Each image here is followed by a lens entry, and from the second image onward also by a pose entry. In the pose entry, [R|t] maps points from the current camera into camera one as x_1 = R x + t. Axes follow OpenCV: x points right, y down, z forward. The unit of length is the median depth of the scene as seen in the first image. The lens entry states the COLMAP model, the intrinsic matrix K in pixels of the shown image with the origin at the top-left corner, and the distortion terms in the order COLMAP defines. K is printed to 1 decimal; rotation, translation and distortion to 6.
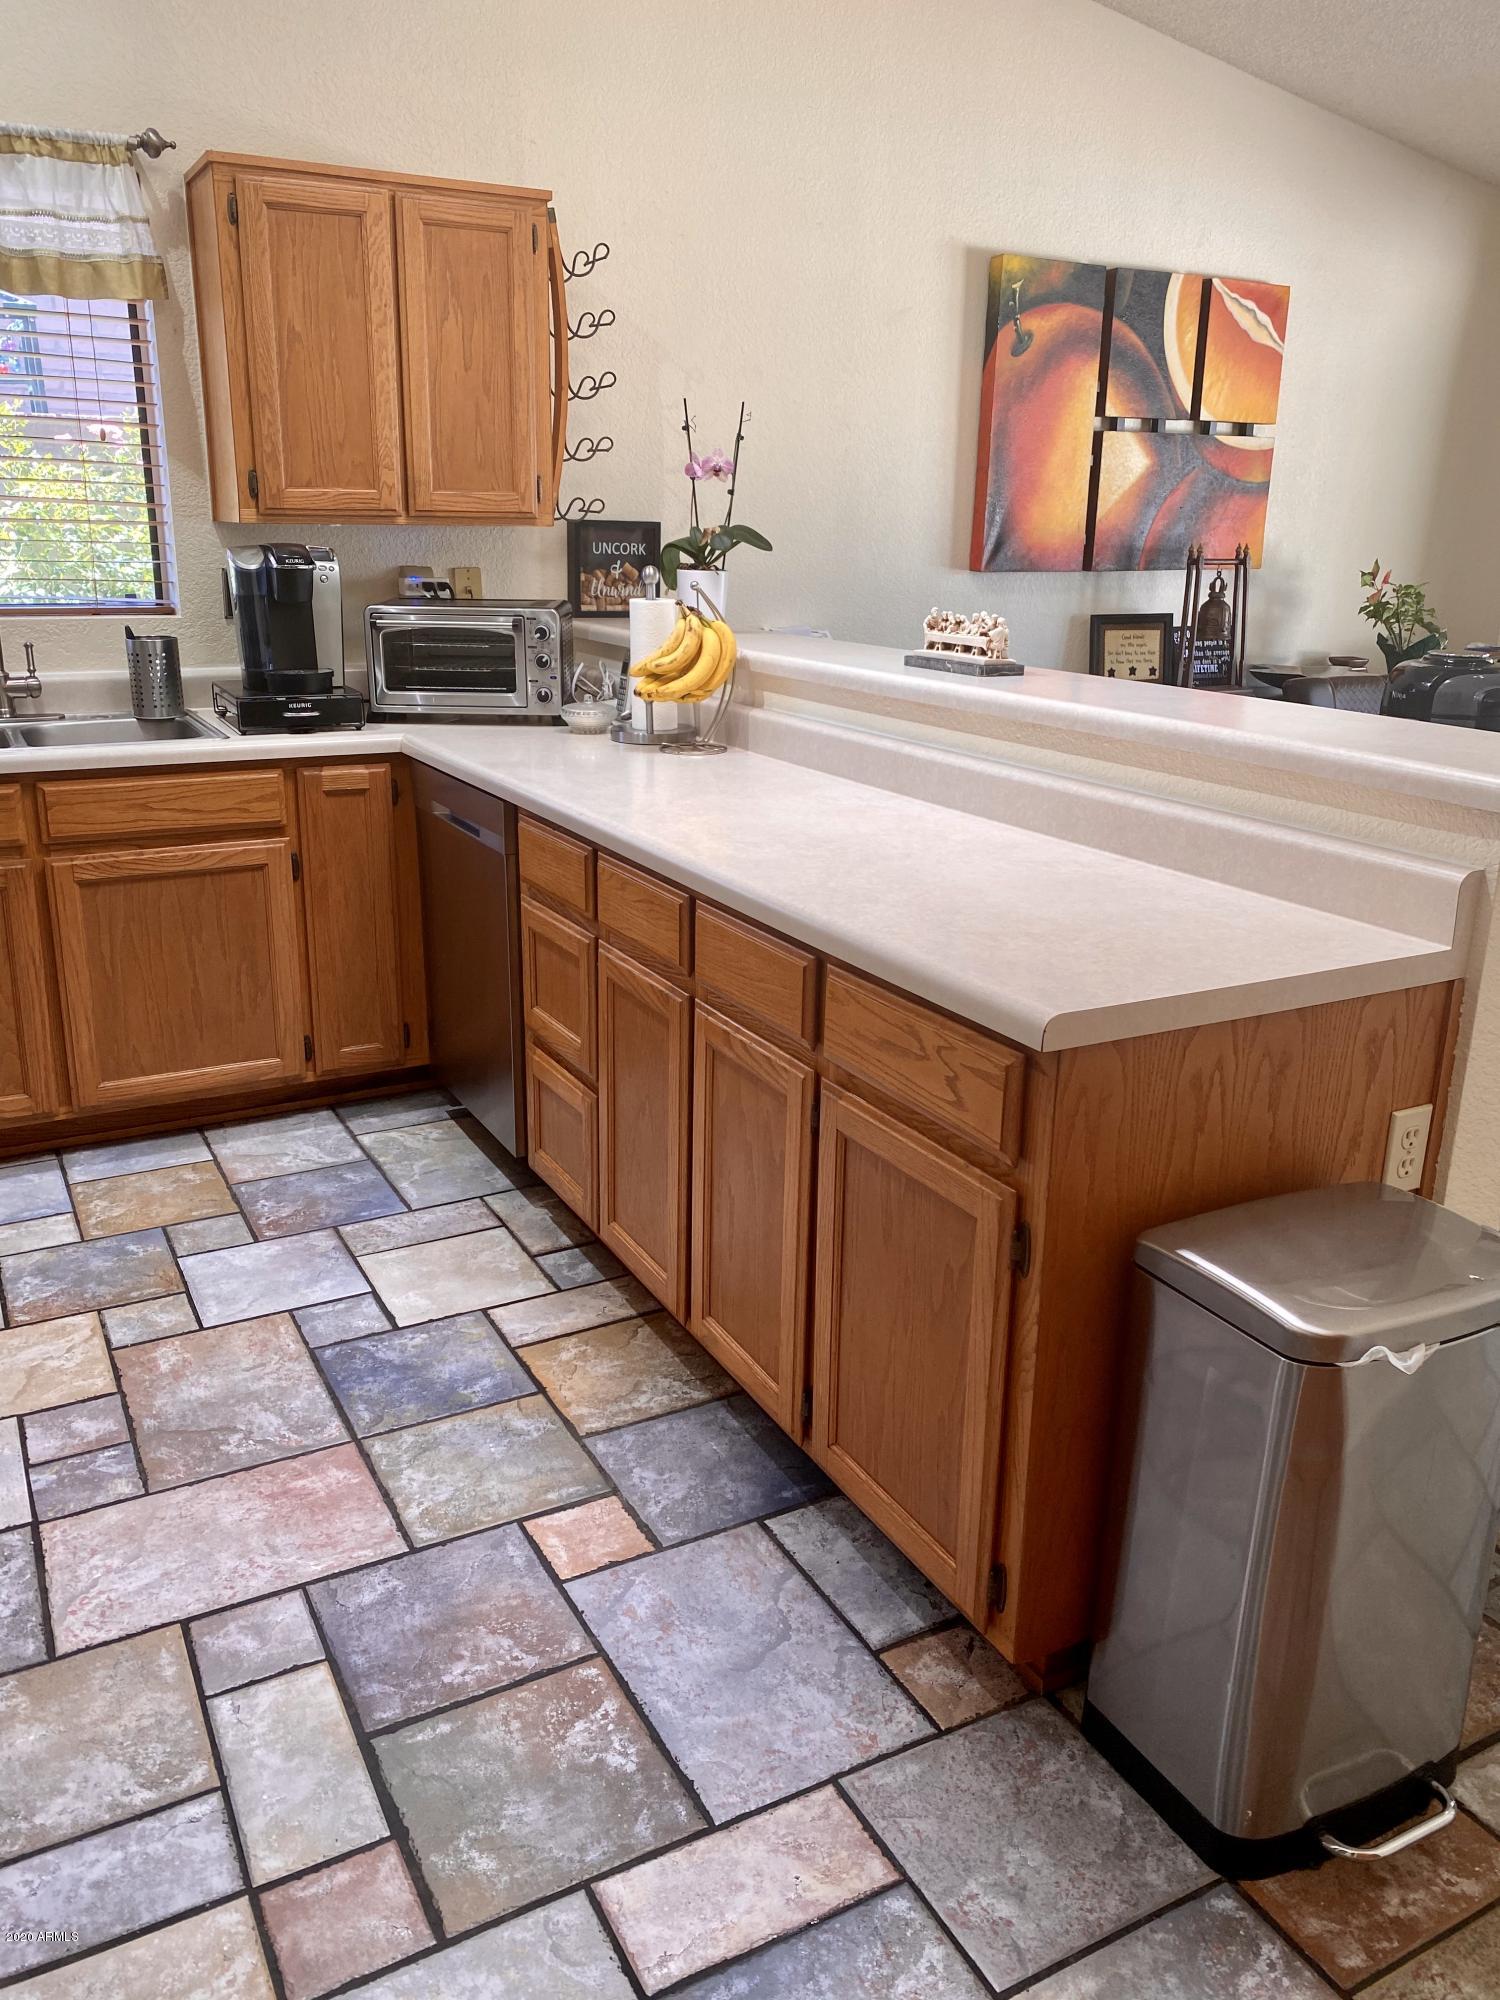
lens RADIAL K [[1532.6, 0, 745.1], [0, 1532.6, 1000.5], [0, 0, 1]] dist [0.016511, -0.017631]
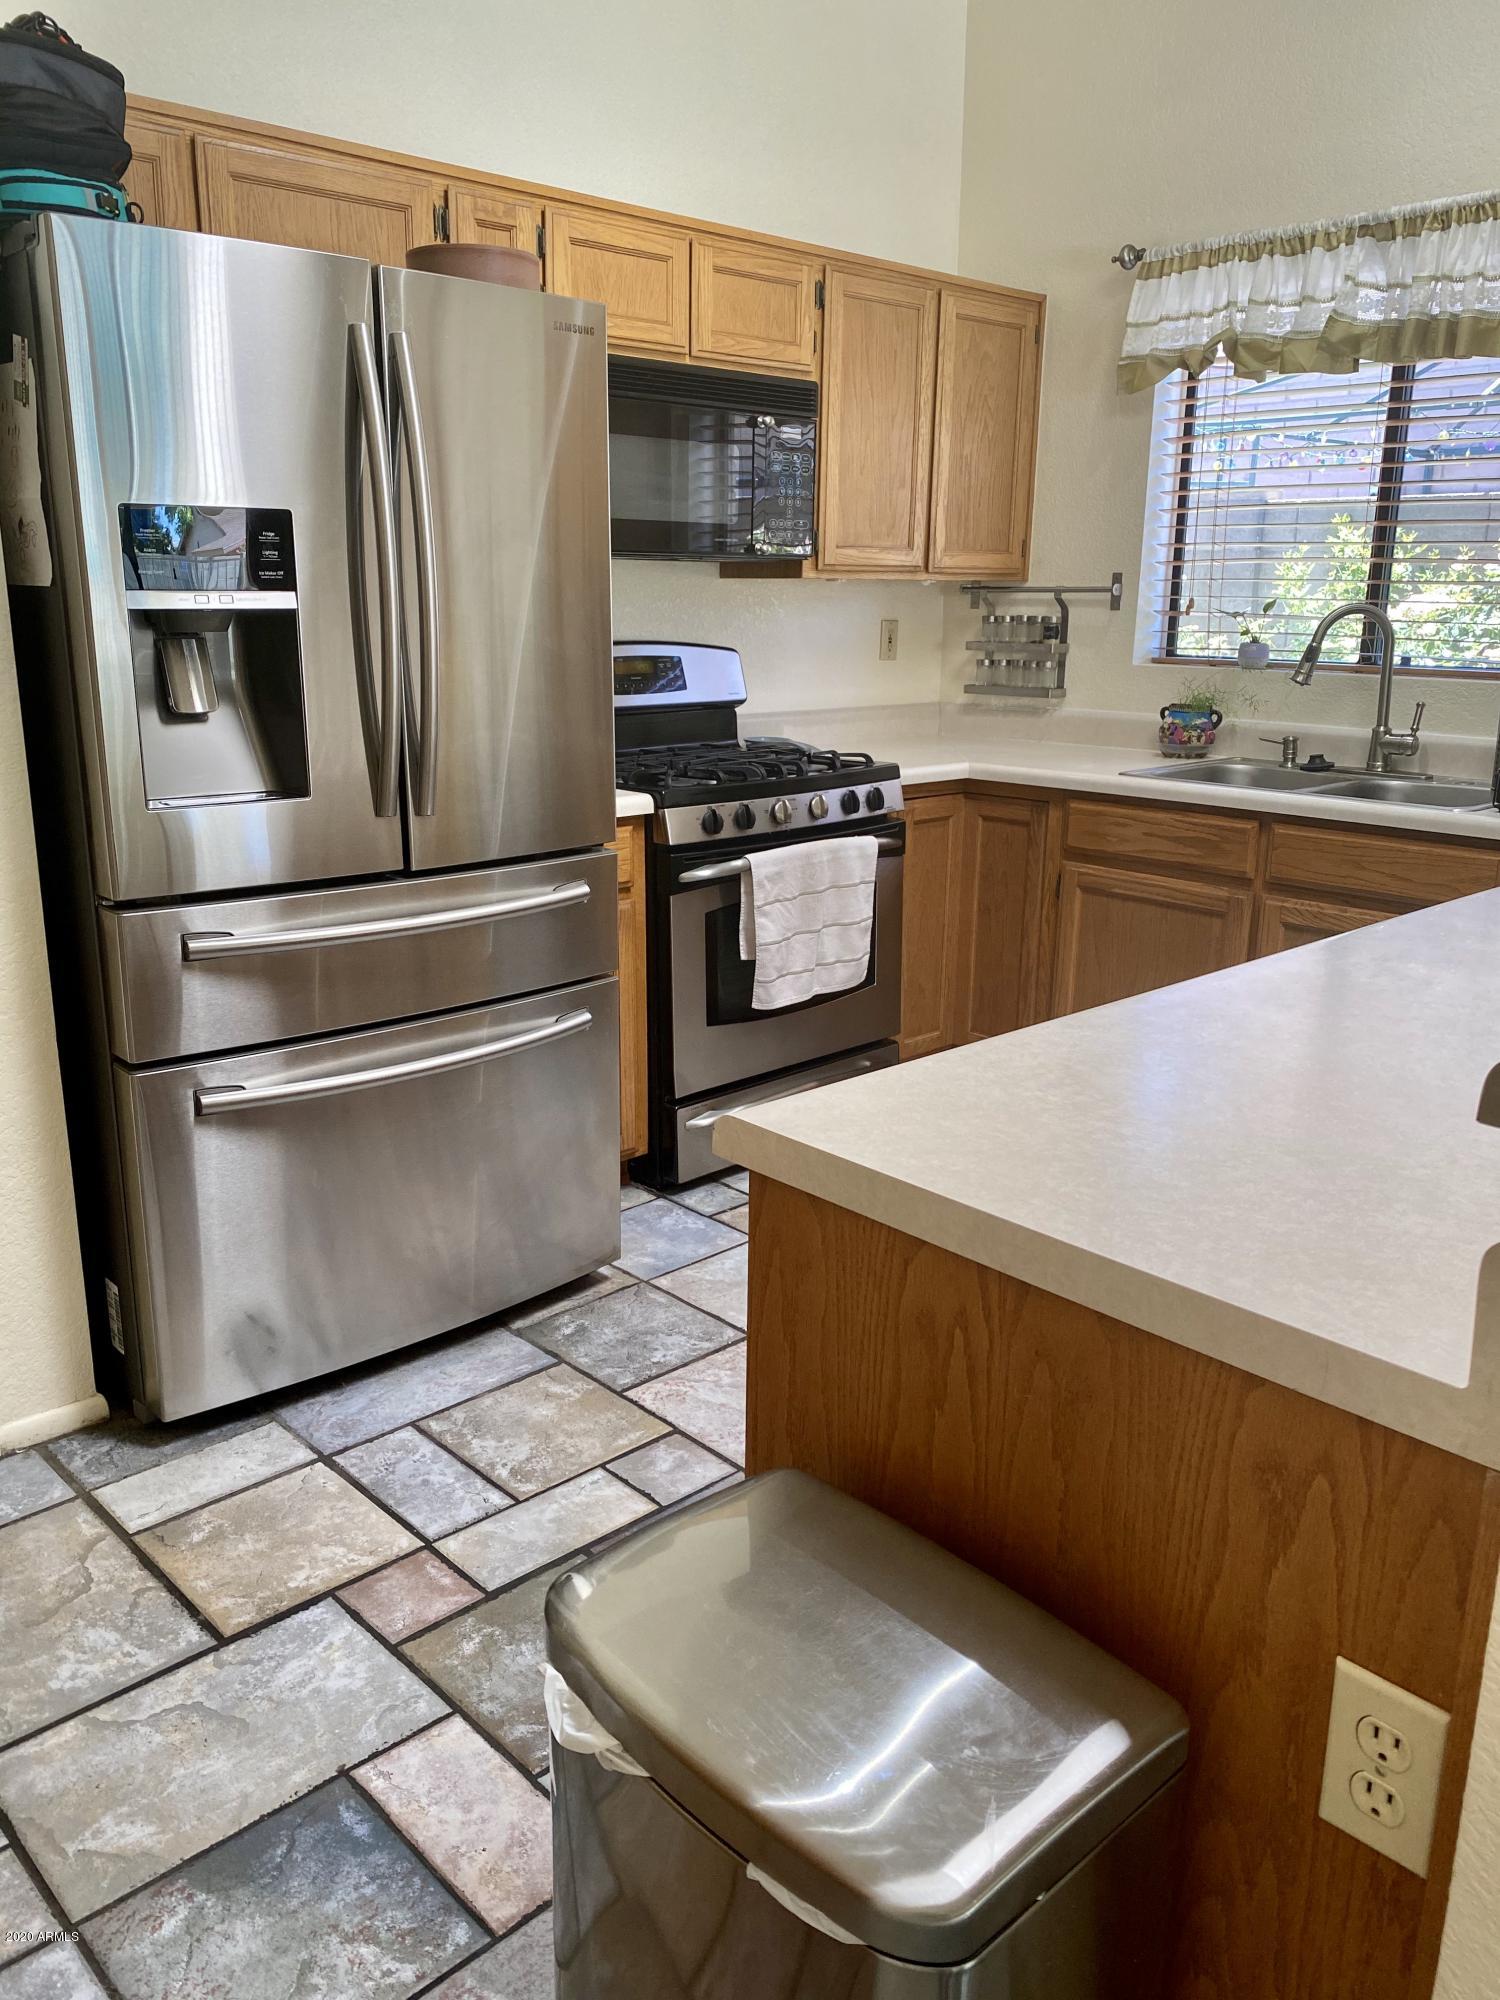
lens RADIAL K [[1532.6, 0, 744.9], [0, 1532.6, 987.5], [0, 0, 1]] dist [0.016511, -0.017631]
pose [[0.254294, 0.226849, -0.940146, 0.981392], [-0.290767, 0.945060, 0.149387, -0.183797], [0.922382, 0.235375, 0.306283, 0.775929]]
